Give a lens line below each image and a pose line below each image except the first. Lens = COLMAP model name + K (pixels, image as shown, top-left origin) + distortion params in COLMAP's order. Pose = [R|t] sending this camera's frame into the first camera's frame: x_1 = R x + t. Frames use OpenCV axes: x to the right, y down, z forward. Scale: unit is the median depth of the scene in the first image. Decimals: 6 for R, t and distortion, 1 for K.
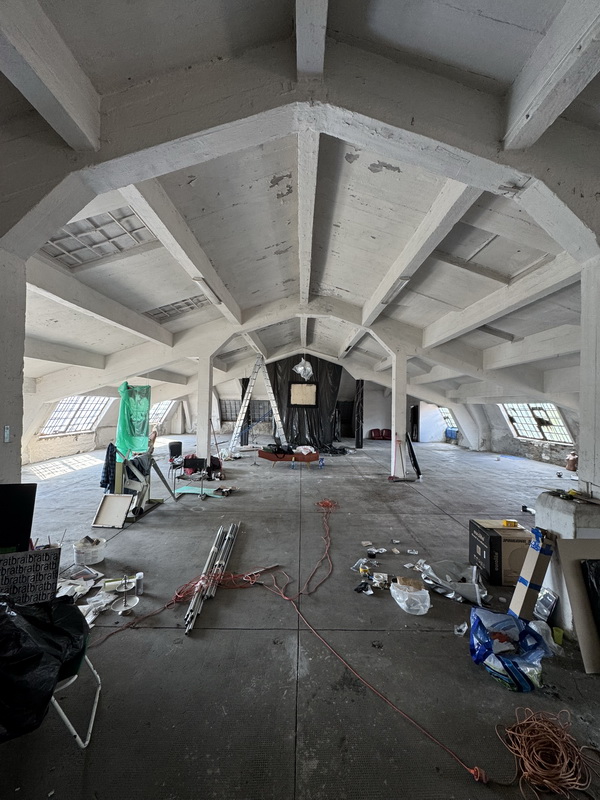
lens RADIAL K [[318.6, 0, 300.0], [0, 318.6, 400.0], [0, 0, 1]] dist [-0.000705, -0.000435]
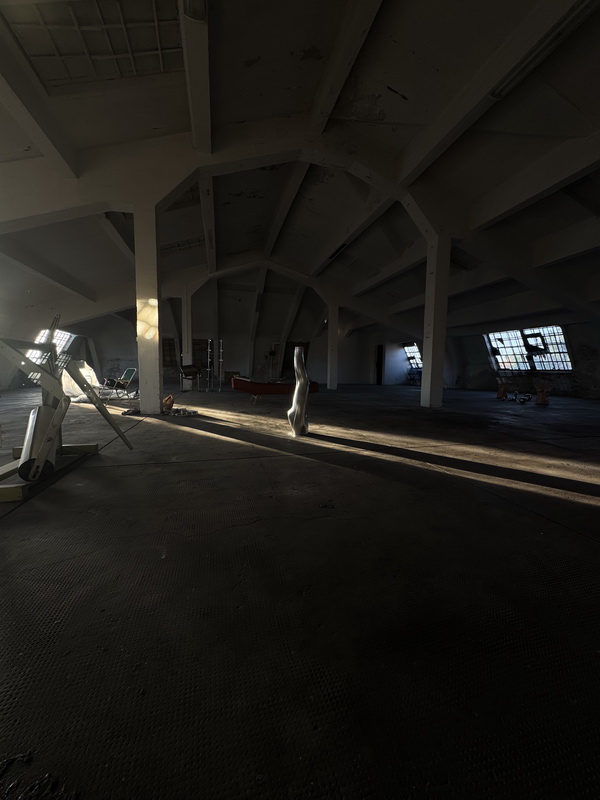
lens RADIAL K [[318.6, 0, 300.0], [0, 318.6, 400.0], [0, 0, 1]] dist [-0.000705, -0.000435]
pose [[0.967658, -0.031695, 0.250267, -0.146121], [0.001931, 0.992978, 0.118287, 0.107118], [-0.252259, -0.113978, 0.960924, 0.280823]]
